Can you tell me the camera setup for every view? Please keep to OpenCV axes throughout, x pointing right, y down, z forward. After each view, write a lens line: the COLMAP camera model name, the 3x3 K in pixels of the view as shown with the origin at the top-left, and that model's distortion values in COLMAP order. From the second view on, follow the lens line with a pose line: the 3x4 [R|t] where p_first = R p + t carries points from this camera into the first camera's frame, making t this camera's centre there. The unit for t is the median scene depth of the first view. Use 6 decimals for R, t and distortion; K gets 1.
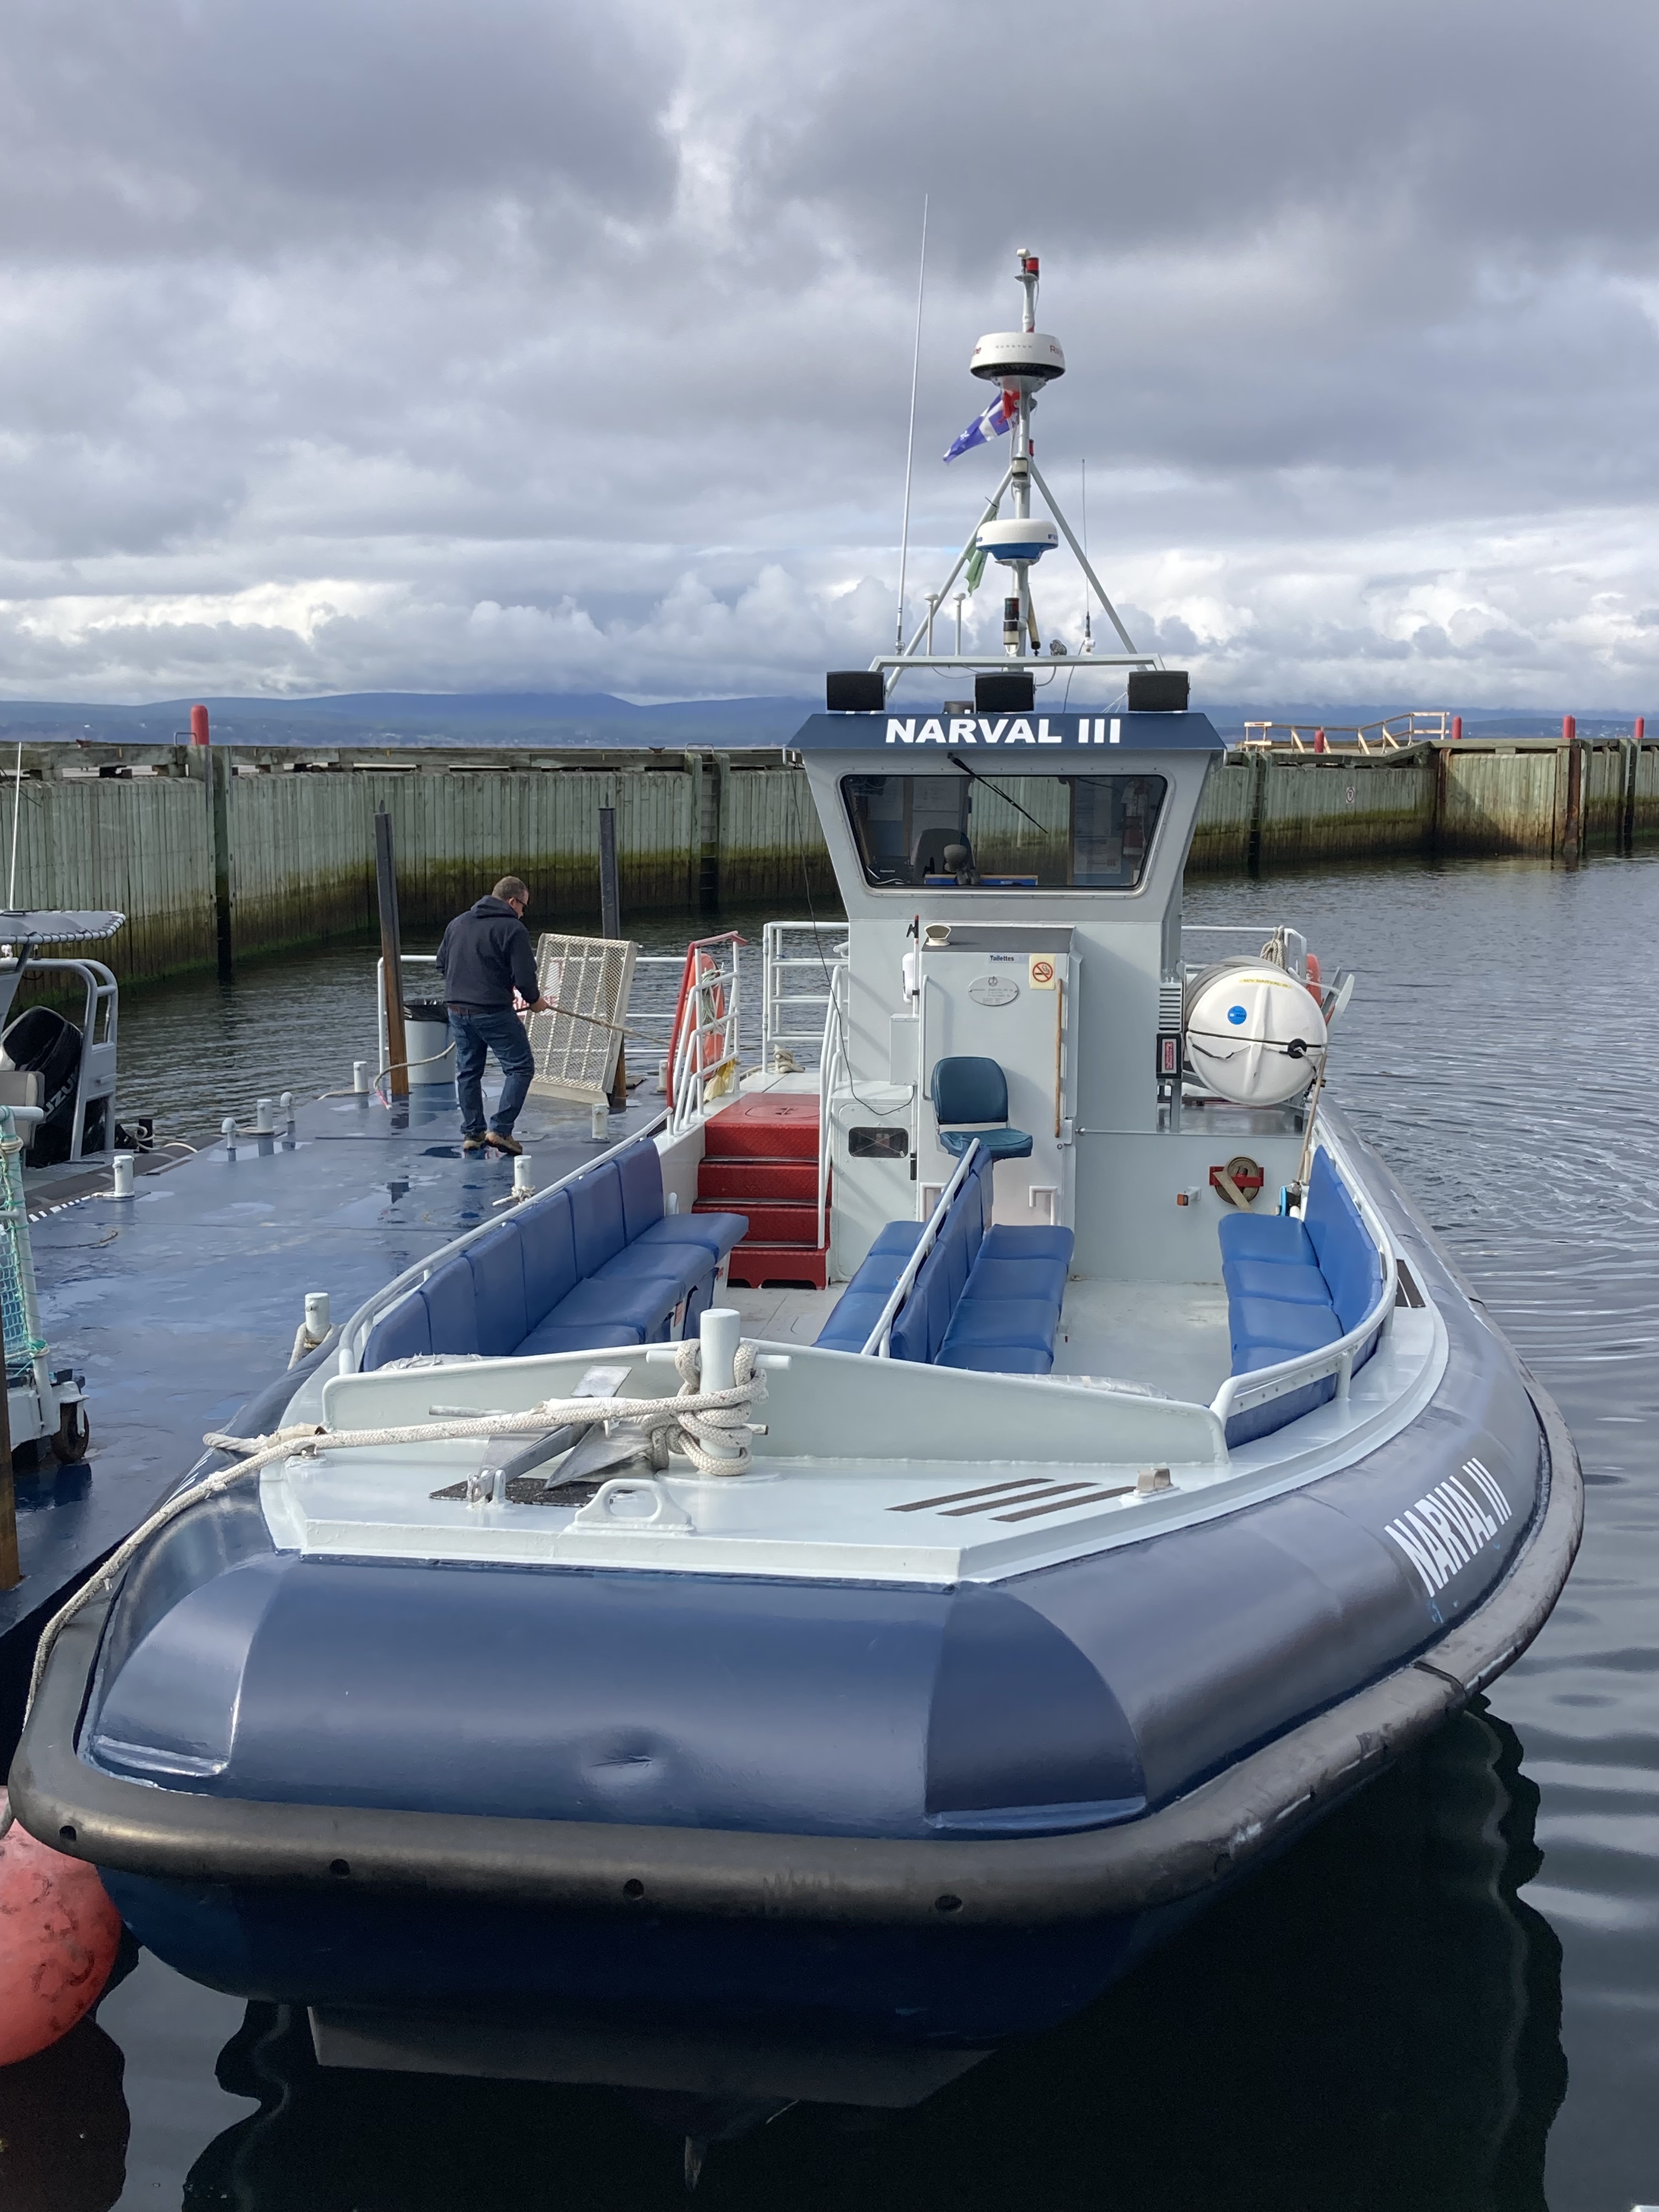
lens RADIAL K [[2470.1, 0, 814.4], [0, 2470.1, 1088.9], [0, 0, 1]] dist [0.020067, 0.000000]
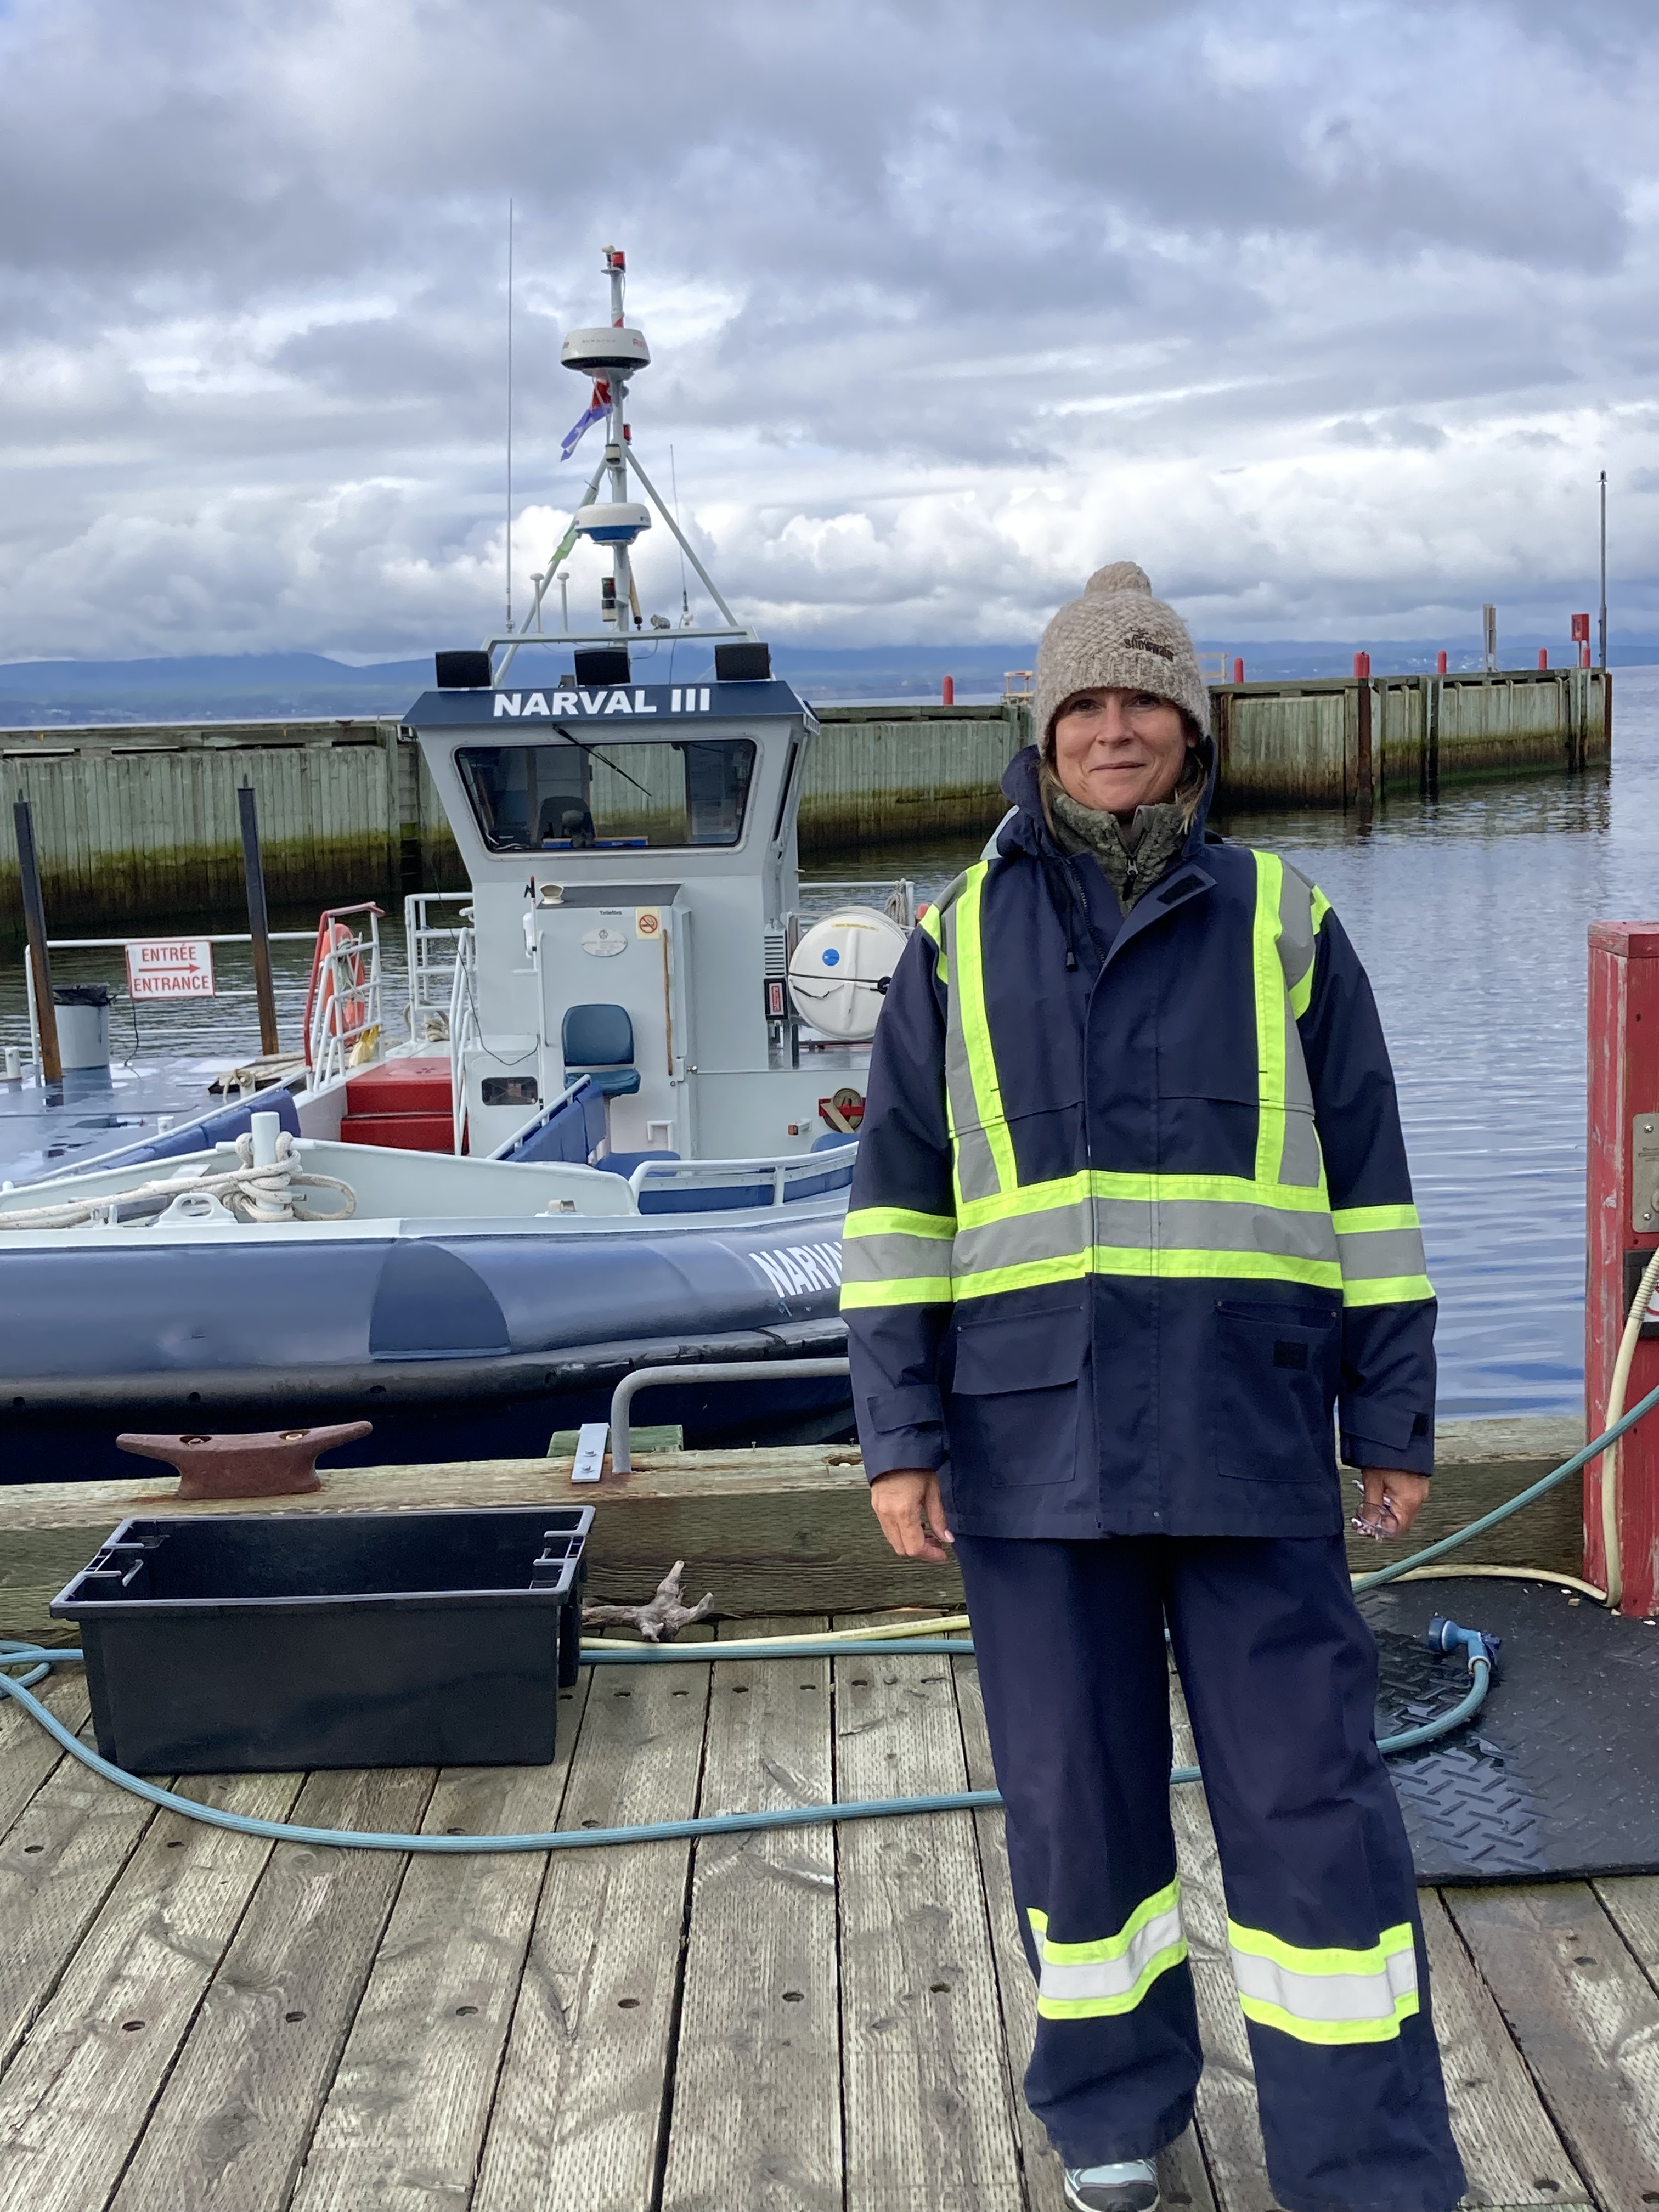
lens RADIAL K [[2755.8, 0, 845.3], [0, 2755.8, 1130.3], [0, 0, 1]] dist [0.051052, 0.000000]
pose [[0.993523, -0.047559, 0.103195, 0.044892], [0.046085, 0.998799, 0.016627, 0.024584], [-0.103862, -0.011764, 0.994522, -0.195934]]
